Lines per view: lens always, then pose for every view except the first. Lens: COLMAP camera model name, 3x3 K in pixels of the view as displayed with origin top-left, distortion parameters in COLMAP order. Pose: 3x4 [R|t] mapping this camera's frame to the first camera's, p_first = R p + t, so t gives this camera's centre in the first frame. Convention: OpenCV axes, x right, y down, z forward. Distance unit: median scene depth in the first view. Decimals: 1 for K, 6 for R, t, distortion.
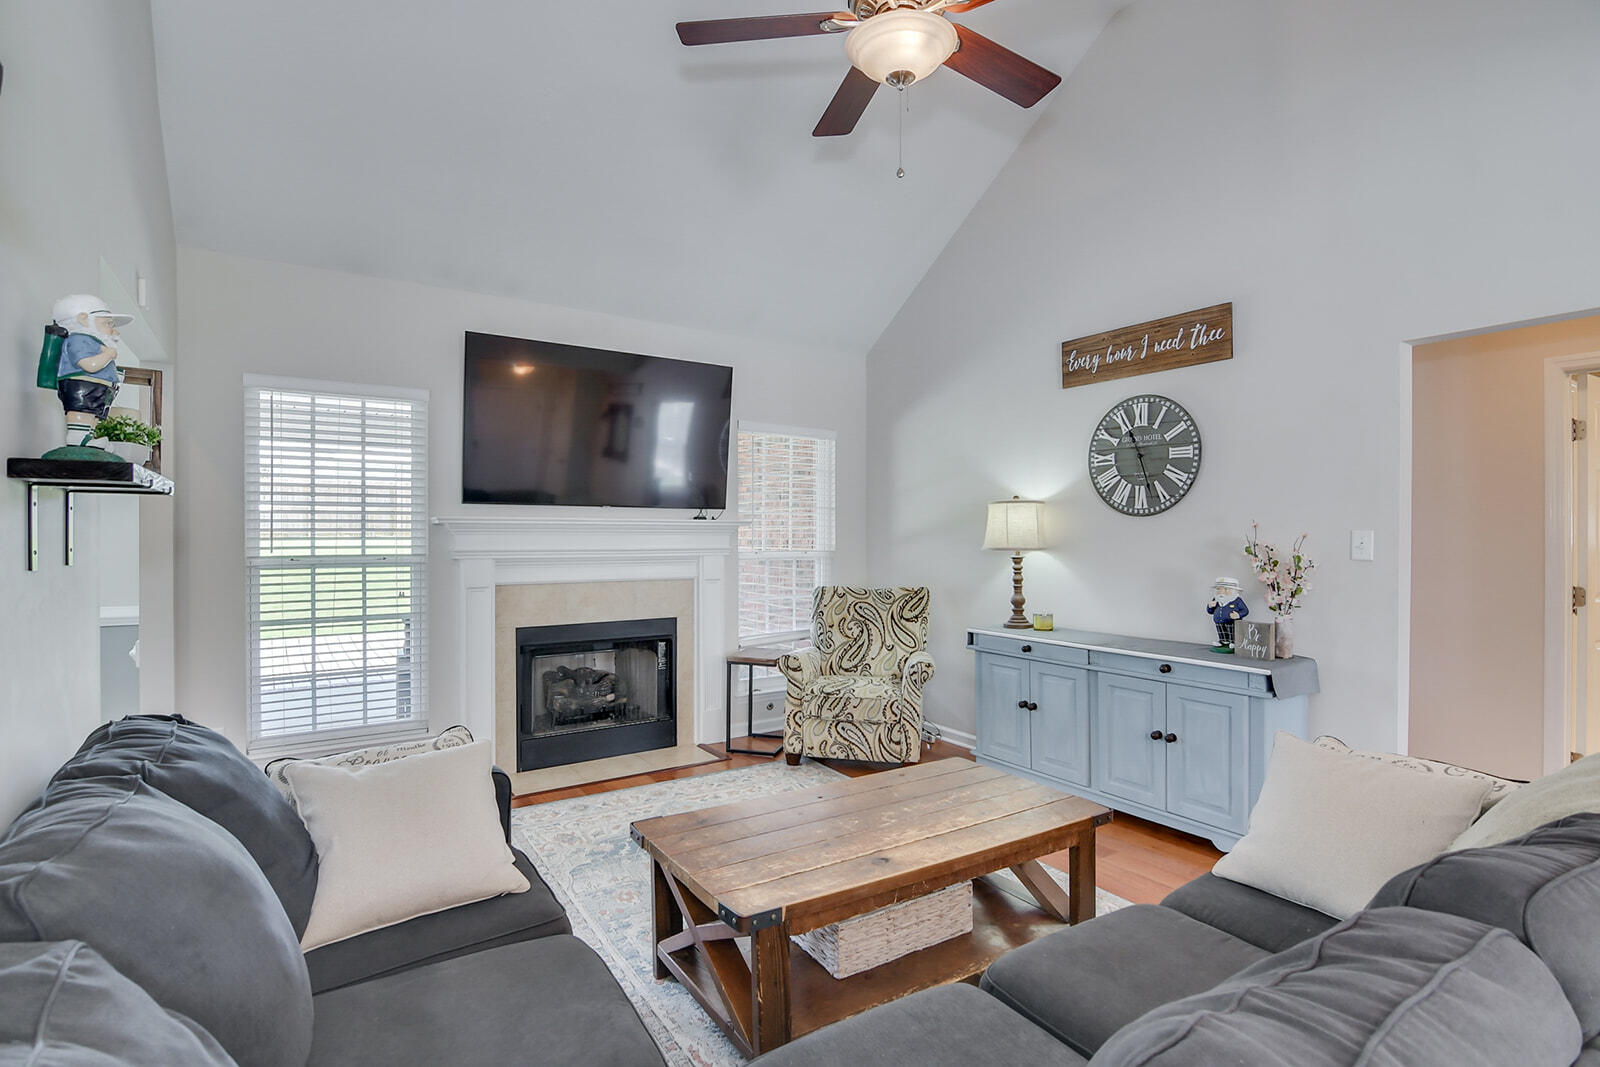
lens RADIAL K [[782.8, 0, 796.6], [0, 782.8, 537.9], [0, 0, 1]] dist [-0.003221, -0.000614]
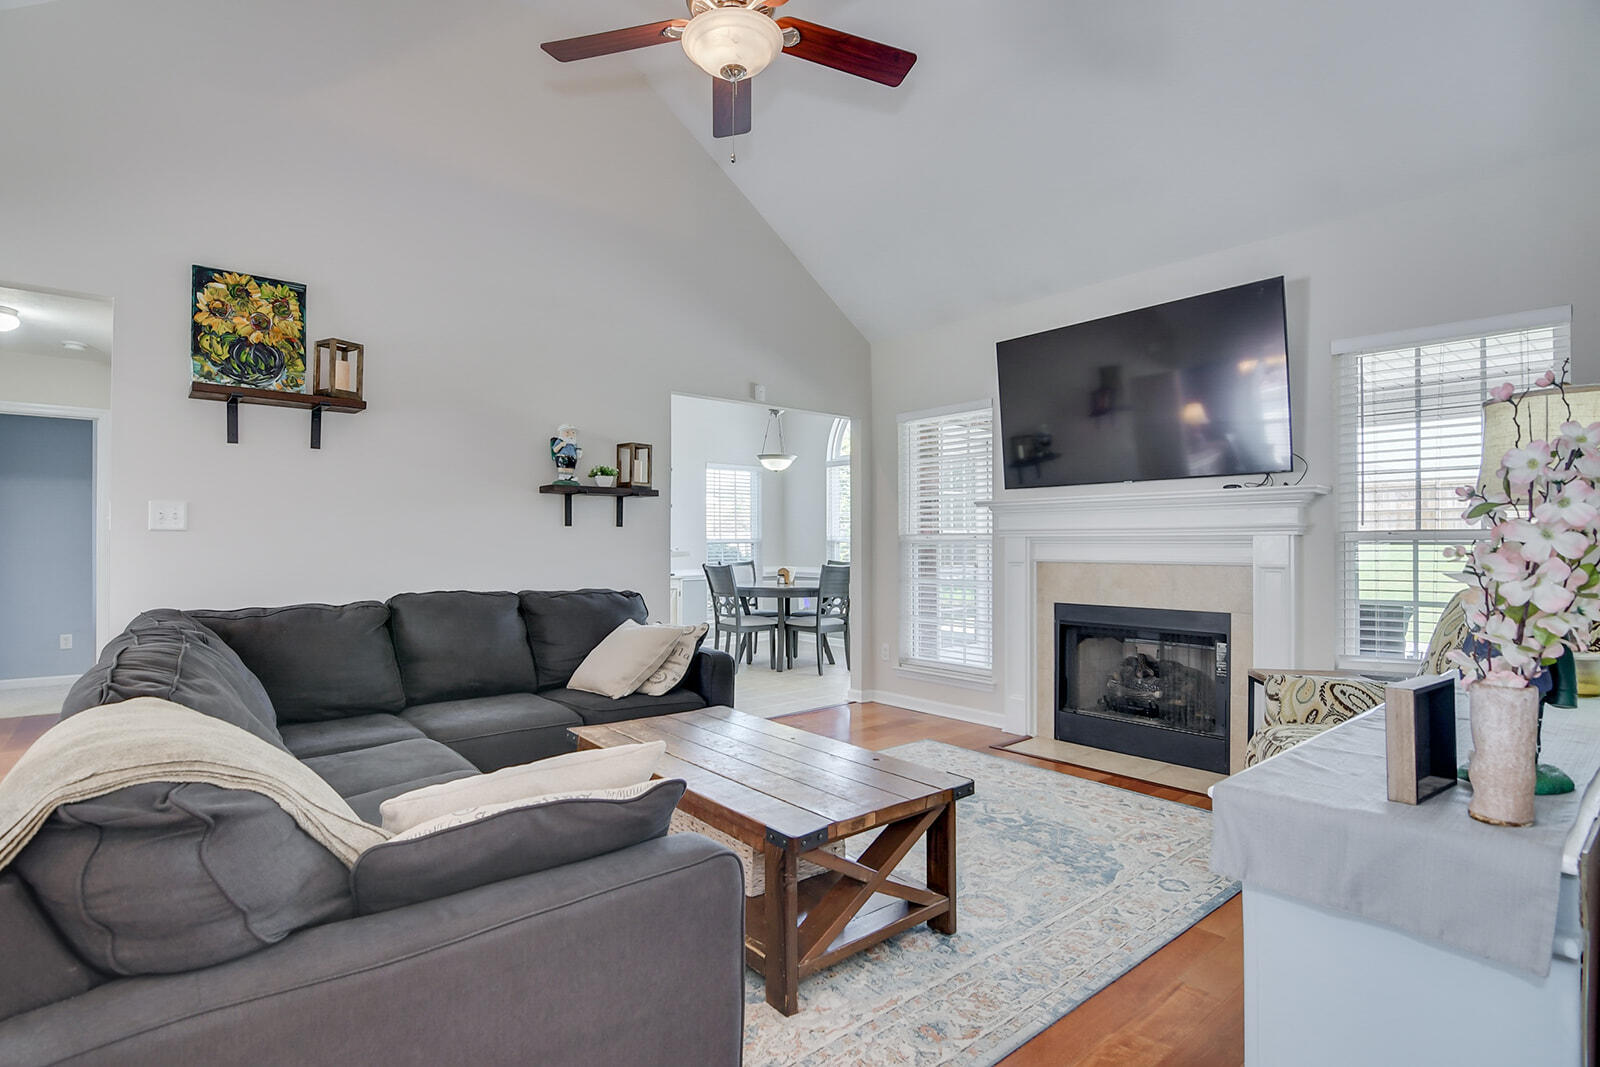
lens RADIAL K [[782.8, 0, 796.6], [0, 782.8, 537.9], [0, 0, 1]] dist [-0.003221, -0.000614]
pose [[0.119711, -0.011174, -0.992746, 0.663325], [-0.002555, 0.999930, -0.011563, 0.040225], [0.992806, 0.003920, 0.119674, 0.528966]]
